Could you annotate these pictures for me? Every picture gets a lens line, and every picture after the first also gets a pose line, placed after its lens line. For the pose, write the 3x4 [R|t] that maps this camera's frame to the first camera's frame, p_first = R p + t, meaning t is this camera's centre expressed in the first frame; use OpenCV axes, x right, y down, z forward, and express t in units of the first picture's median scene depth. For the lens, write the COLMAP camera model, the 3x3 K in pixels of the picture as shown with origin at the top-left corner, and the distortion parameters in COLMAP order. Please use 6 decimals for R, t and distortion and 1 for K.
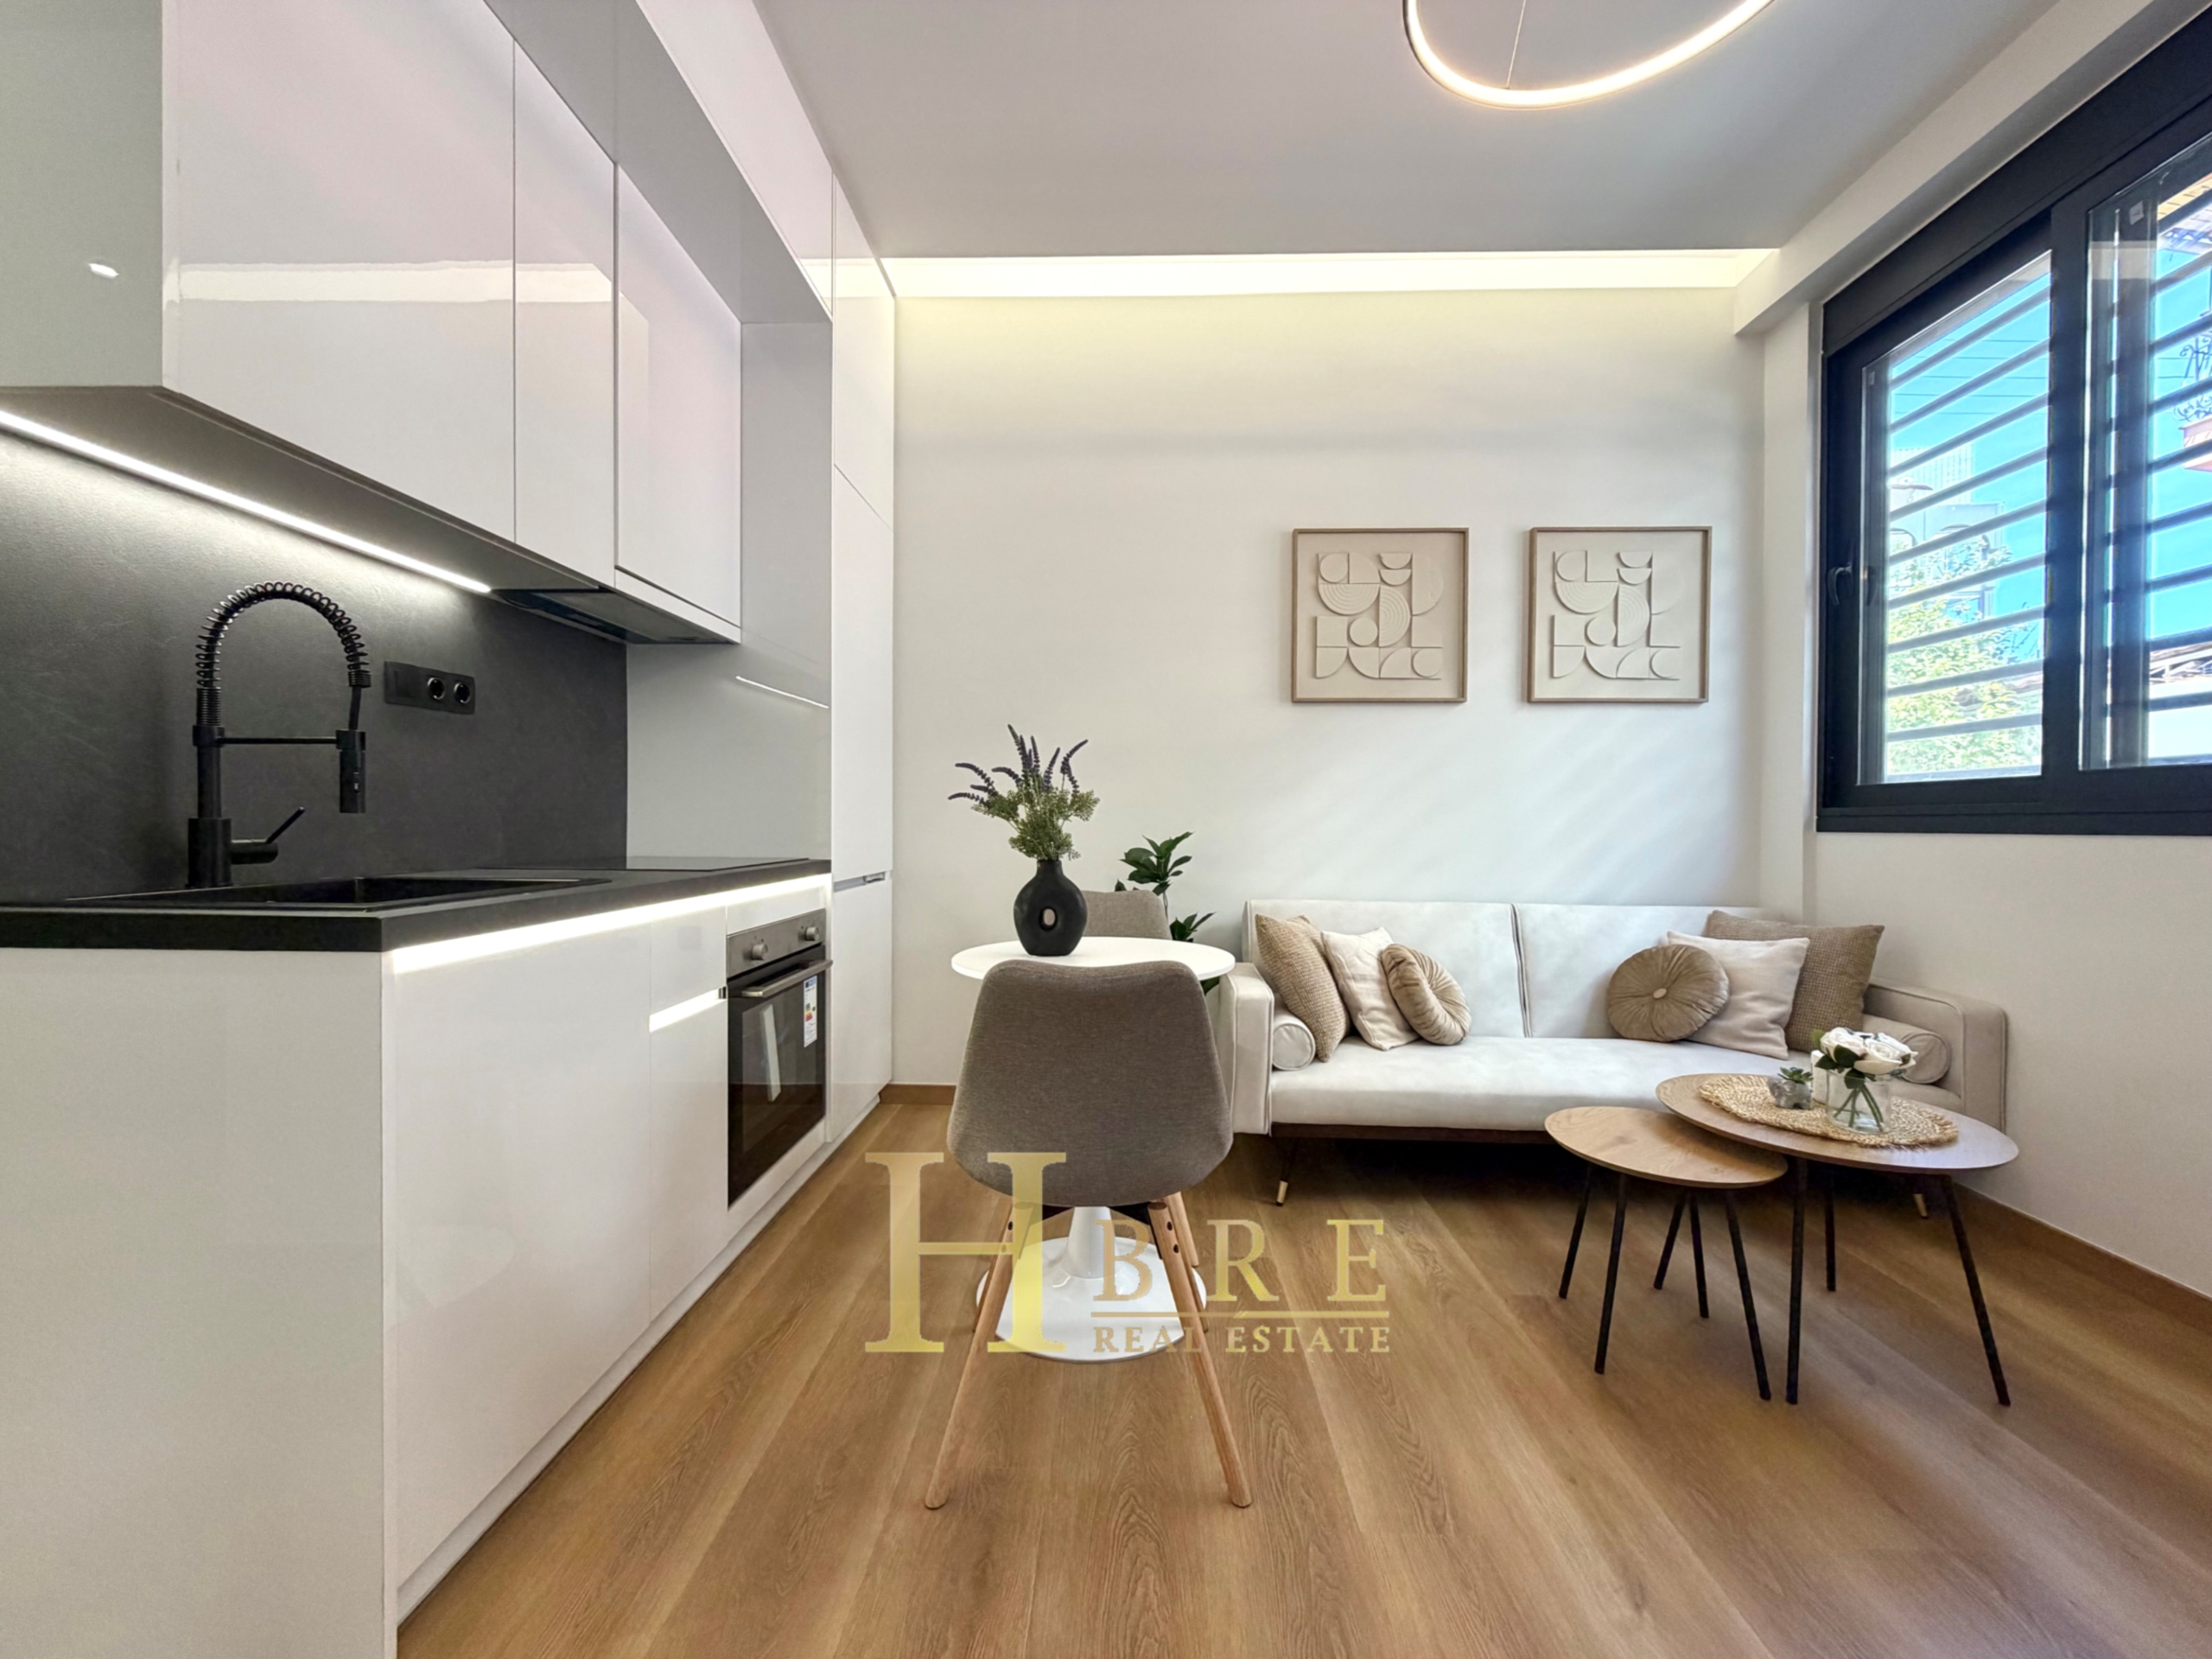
lens RADIAL K [[880.8, 0, 1111.9], [0, 880.8, 829.5], [0, 0, 1]] dist [0.000290, -0.000313]
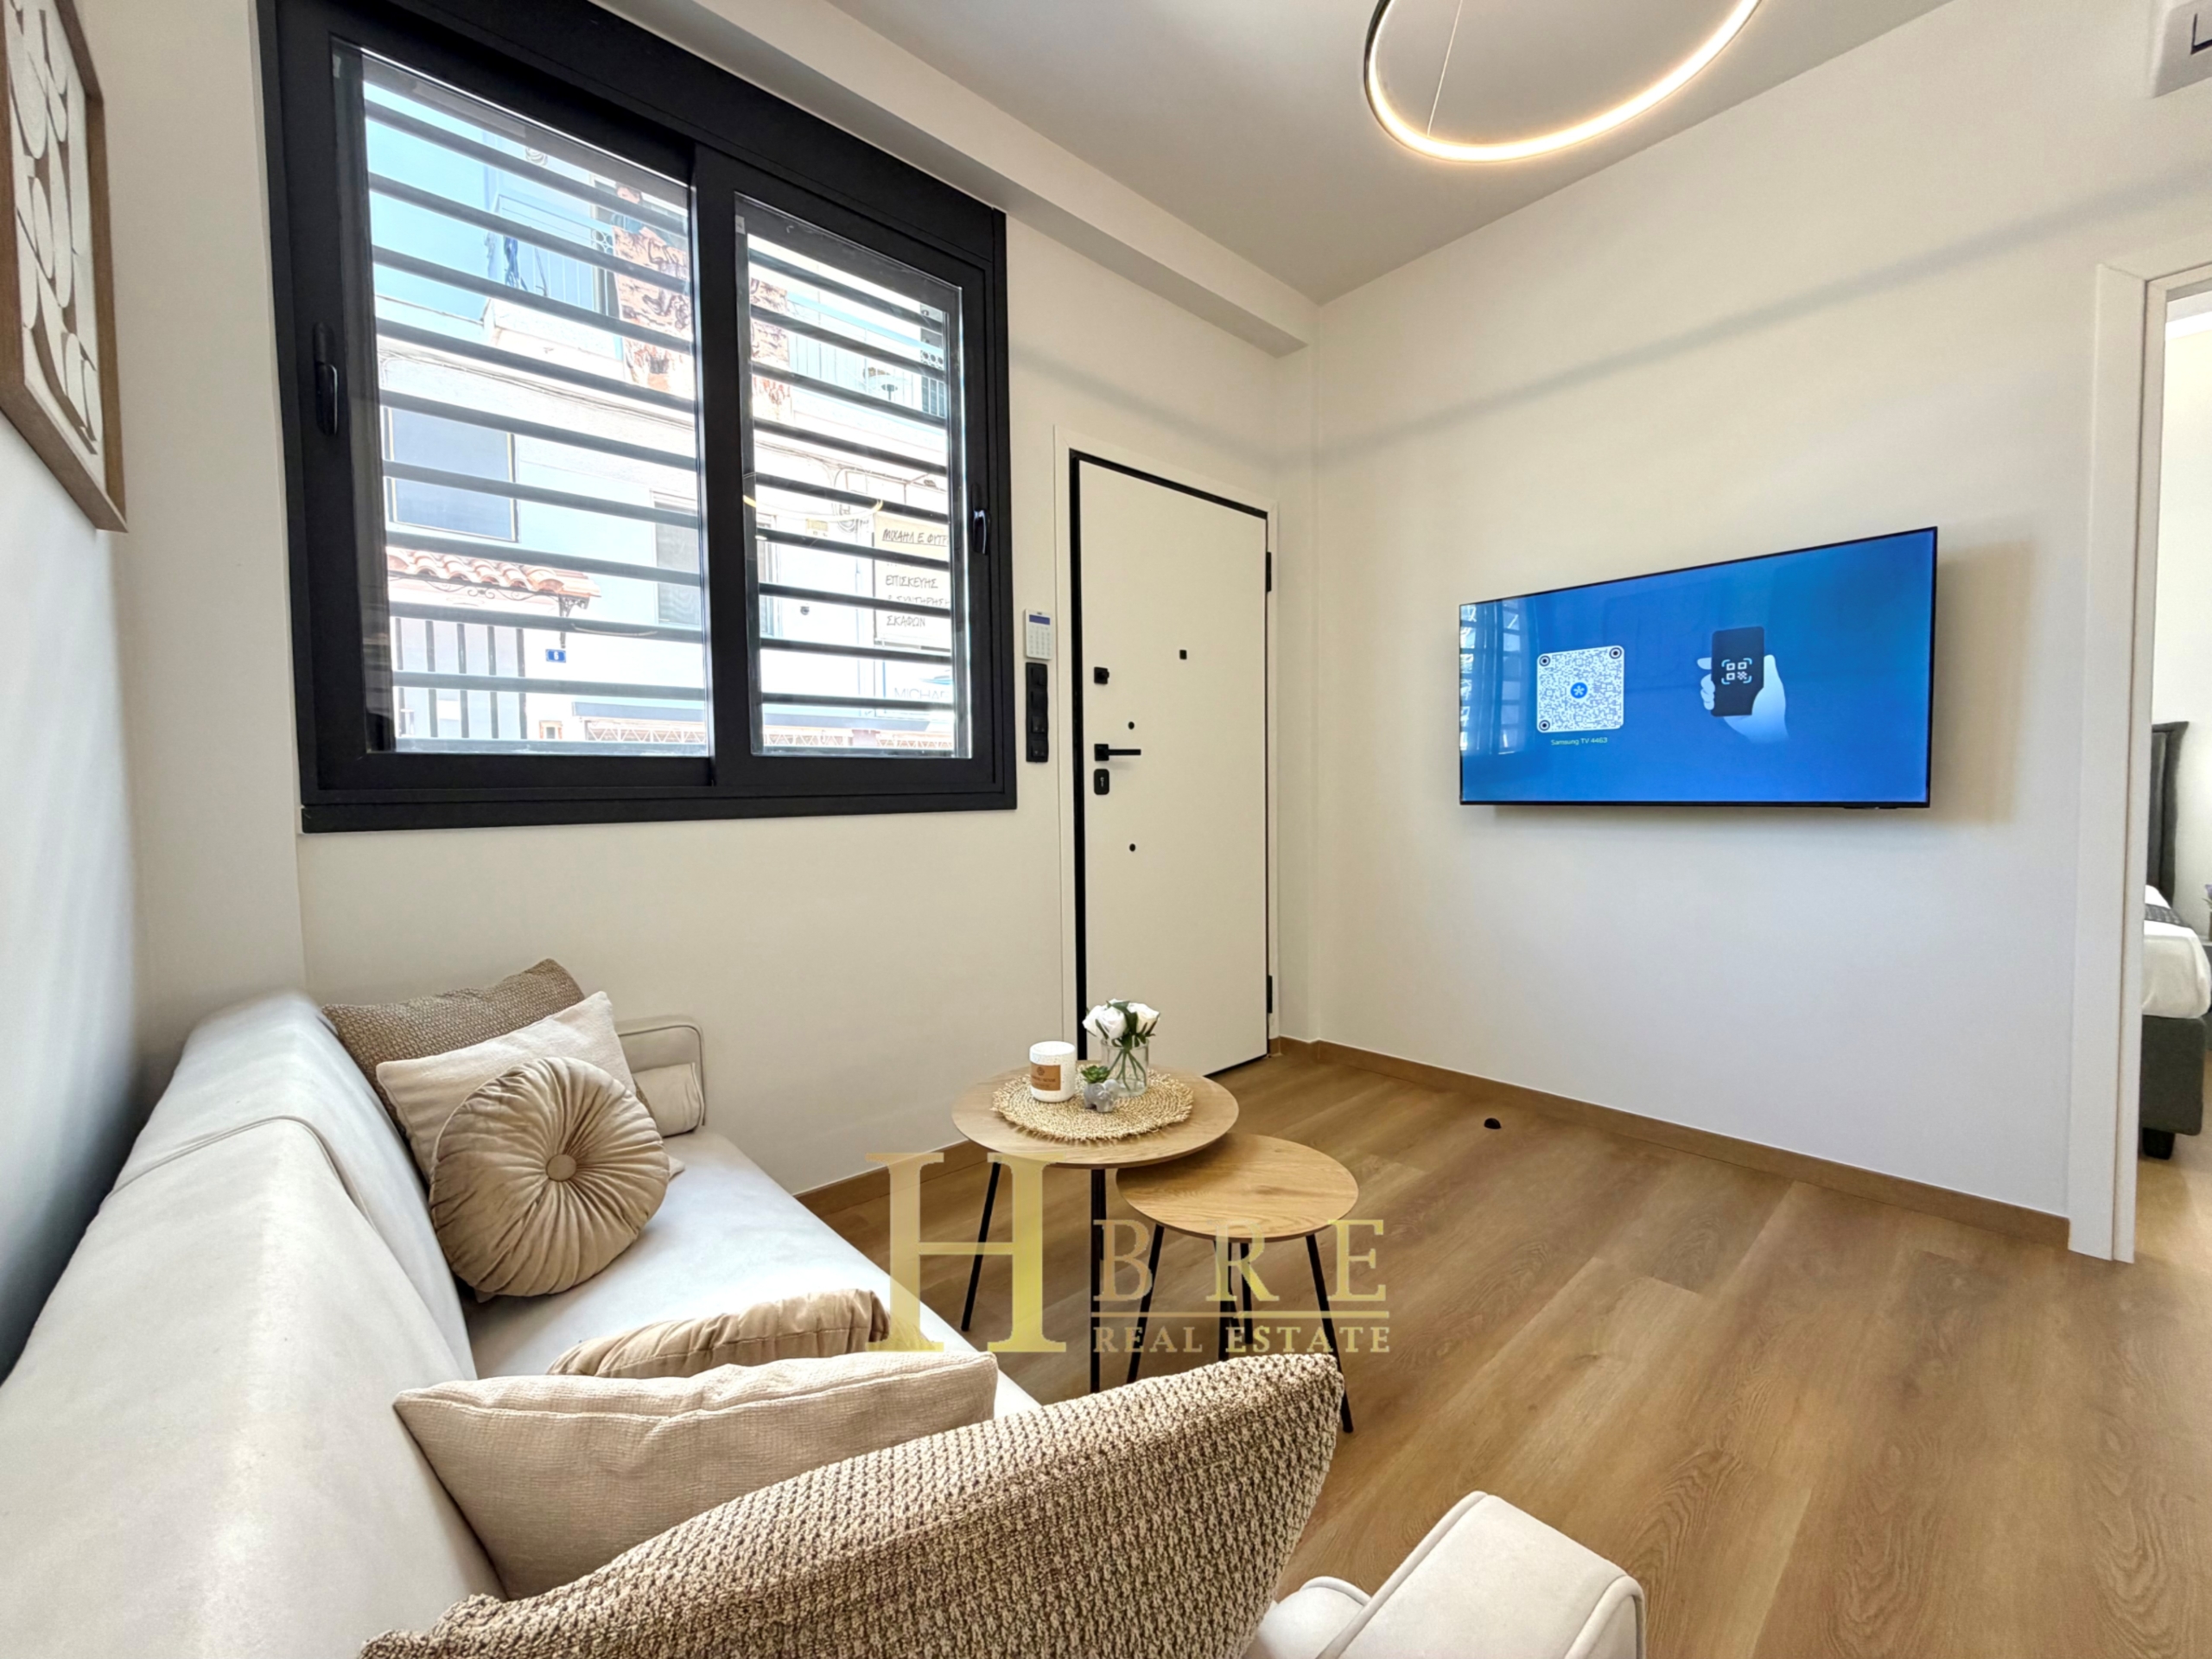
lens RADIAL K [[884.3, 0, 1097.9], [0, 884.3, 828.6], [0, 0, 1]] dist [0.000730, -0.000072]
pose [[-0.690221, -0.030293, 0.722964, 0.062812], [0.015072, 0.998305, 0.056220, -0.025541], [-0.723442, 0.049701, -0.688594, 1.075970]]
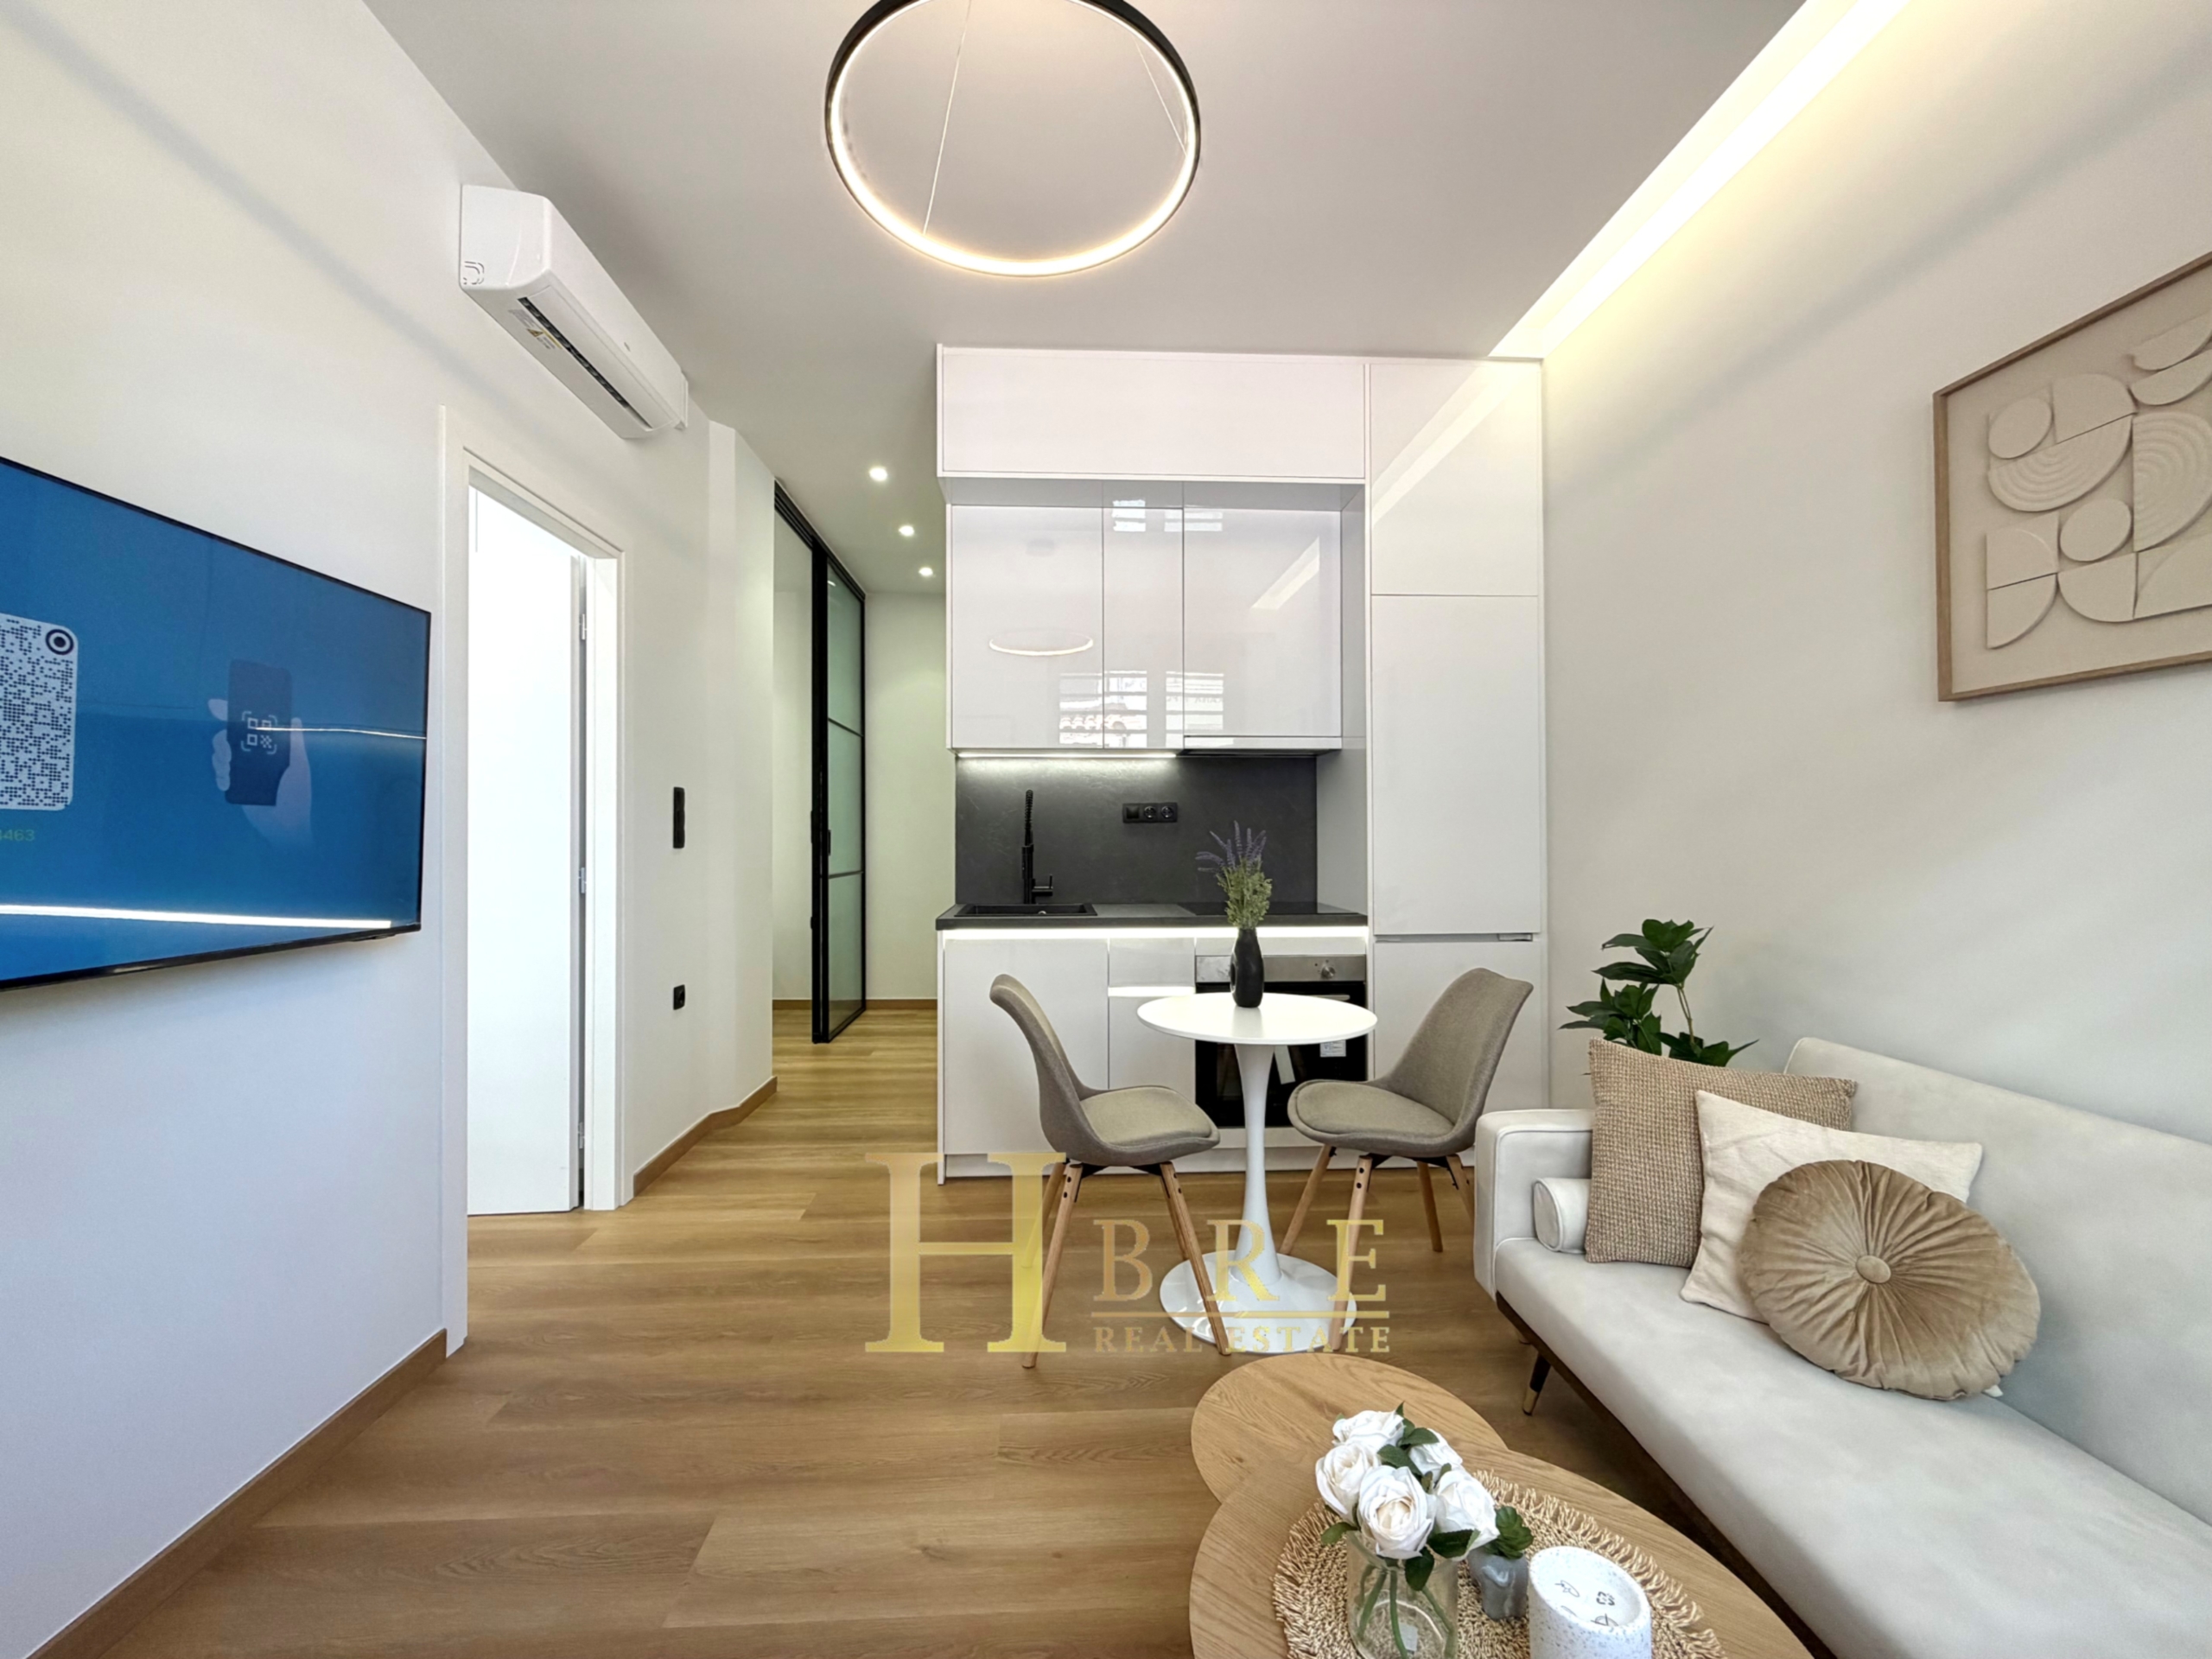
lens RADIAL K [[879.7, 0, 1099.0], [0, 879.7, 830.8], [0, 0, 1]] dist [-0.000273, -0.000279]
pose [[0.076908, -0.013818, -0.996942, 0.810001], [-0.008345, 0.999860, -0.014502, -0.058642], [0.997003, 0.009435, 0.076782, 0.488502]]
